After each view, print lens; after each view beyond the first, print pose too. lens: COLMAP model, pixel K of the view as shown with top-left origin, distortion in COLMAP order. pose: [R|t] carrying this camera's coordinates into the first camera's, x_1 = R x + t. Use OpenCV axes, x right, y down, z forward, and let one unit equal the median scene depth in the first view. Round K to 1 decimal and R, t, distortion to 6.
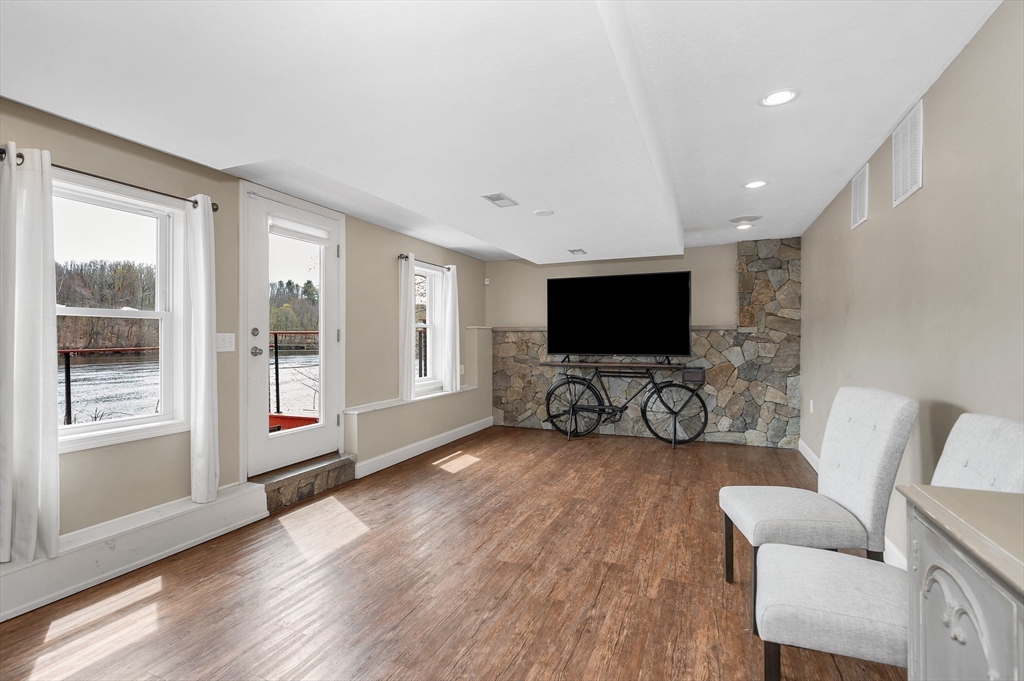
lens RADIAL K [[488.7, 0, 508.9], [0, 488.7, 346.7], [0, 0, 1]] dist [0.000112, 0.000129]
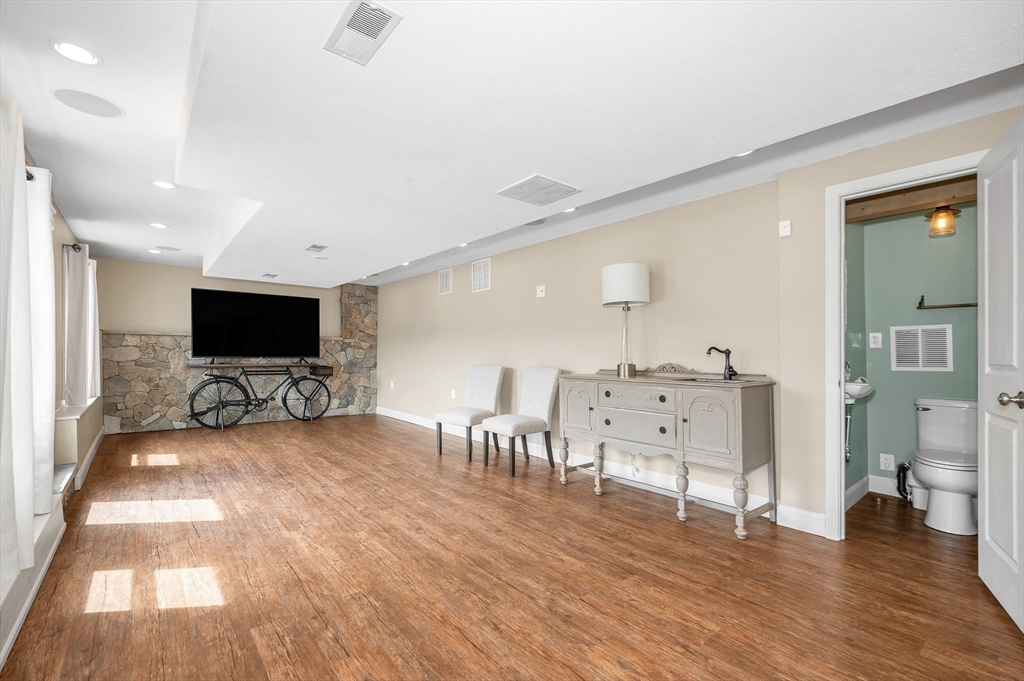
lens RADIAL K [[437.9, 0, 508.4], [0, 437.9, 346.2], [0, 0, 1]] dist [-0.000498, -0.000246]
pose [[0.441190, 0.021043, 0.897167, -0.523999], [0.003641, 0.999675, -0.025237, 0.019665], [-0.897407, 0.014402, 0.440969, -0.063917]]
